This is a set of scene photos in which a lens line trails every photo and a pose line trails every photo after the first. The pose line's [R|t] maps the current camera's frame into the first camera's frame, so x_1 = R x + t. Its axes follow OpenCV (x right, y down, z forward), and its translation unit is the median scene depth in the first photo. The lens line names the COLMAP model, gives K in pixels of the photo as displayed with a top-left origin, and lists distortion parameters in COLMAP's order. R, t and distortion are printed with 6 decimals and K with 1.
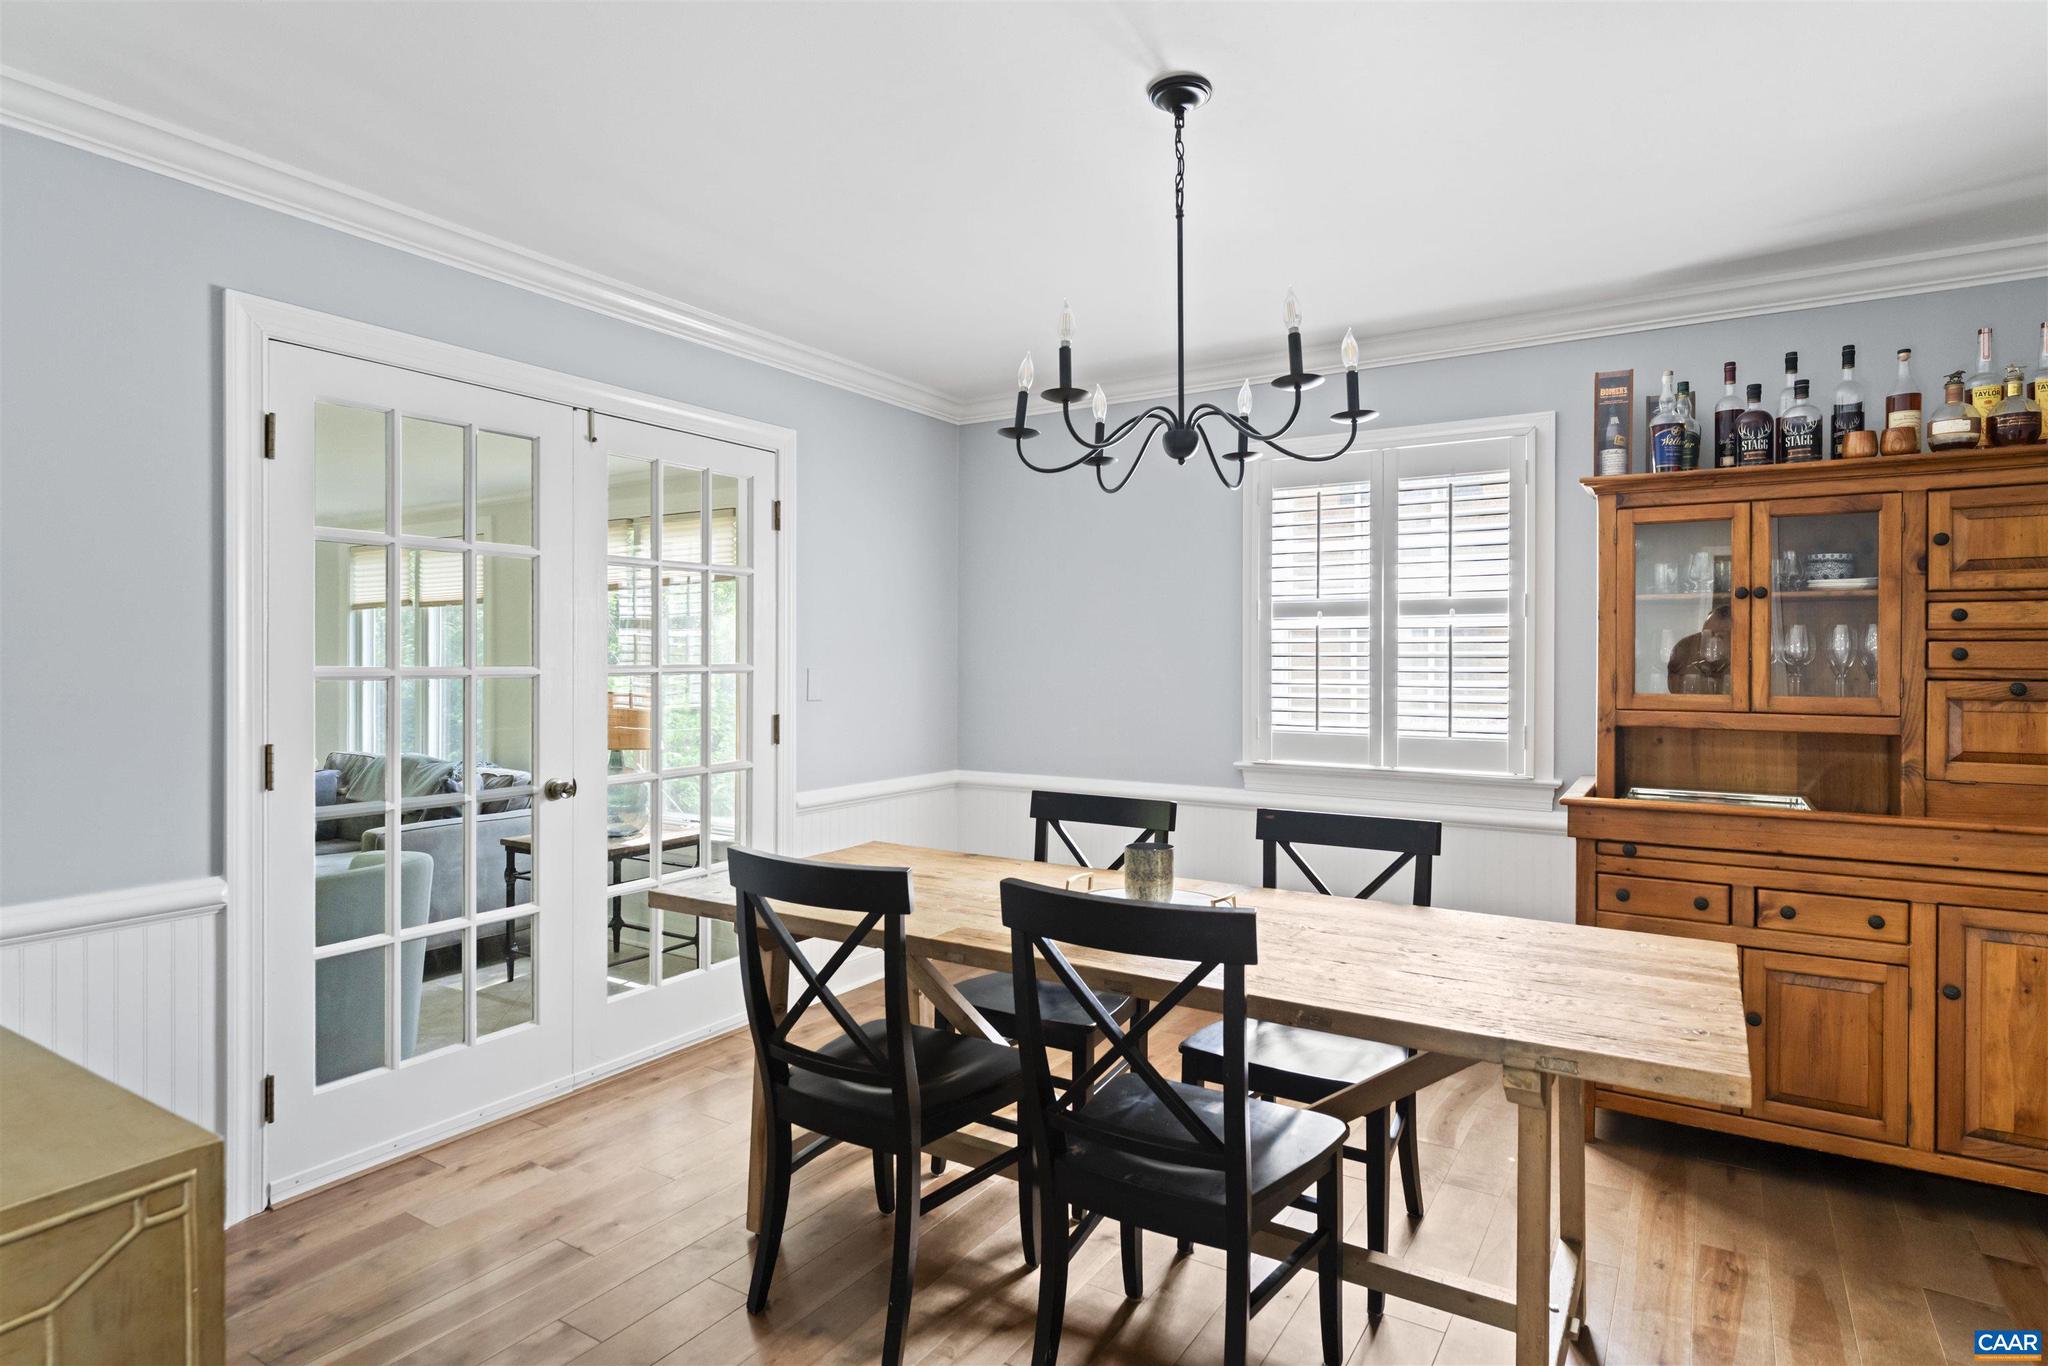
lens RADIAL K [[1095.2, 0, 1024.7], [0, 1095.2, 679.4], [0, 0, 1]] dist [0.007235, -0.000201]
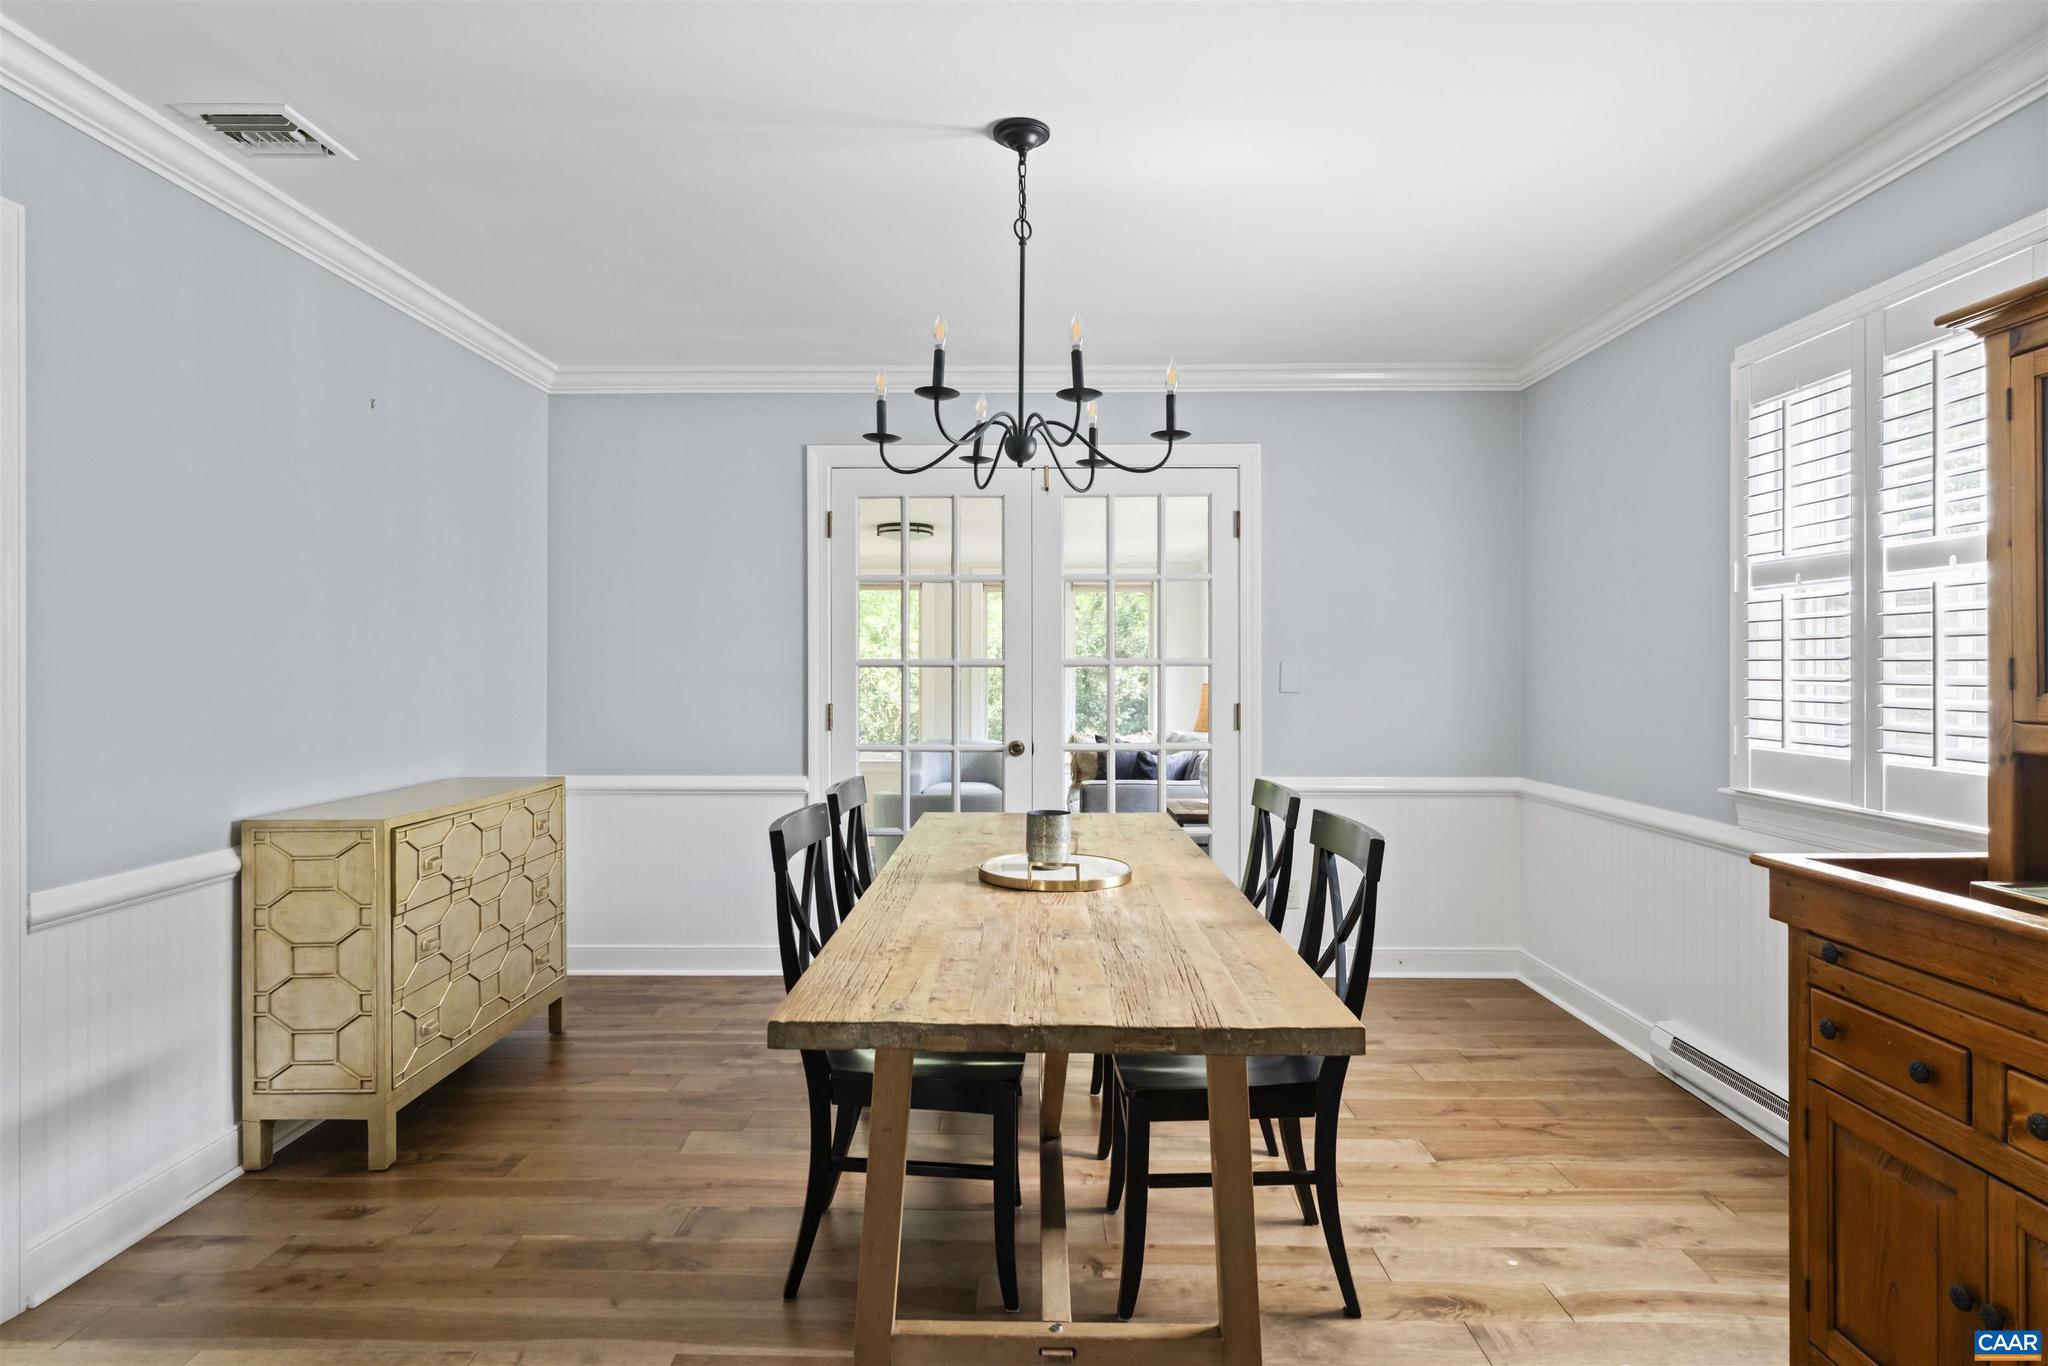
lens RADIAL K [[1095.2, 0, 1019.8], [0, 1095.2, 669.8], [0, 0, 1]] dist [0.007235, -0.000201]
pose [[0.523821, 0.000529, -0.851828, 0.614174], [-0.015183, 0.999847, -0.008715, 0.011466], [0.851693, 0.017498, 0.523749, 0.237218]]
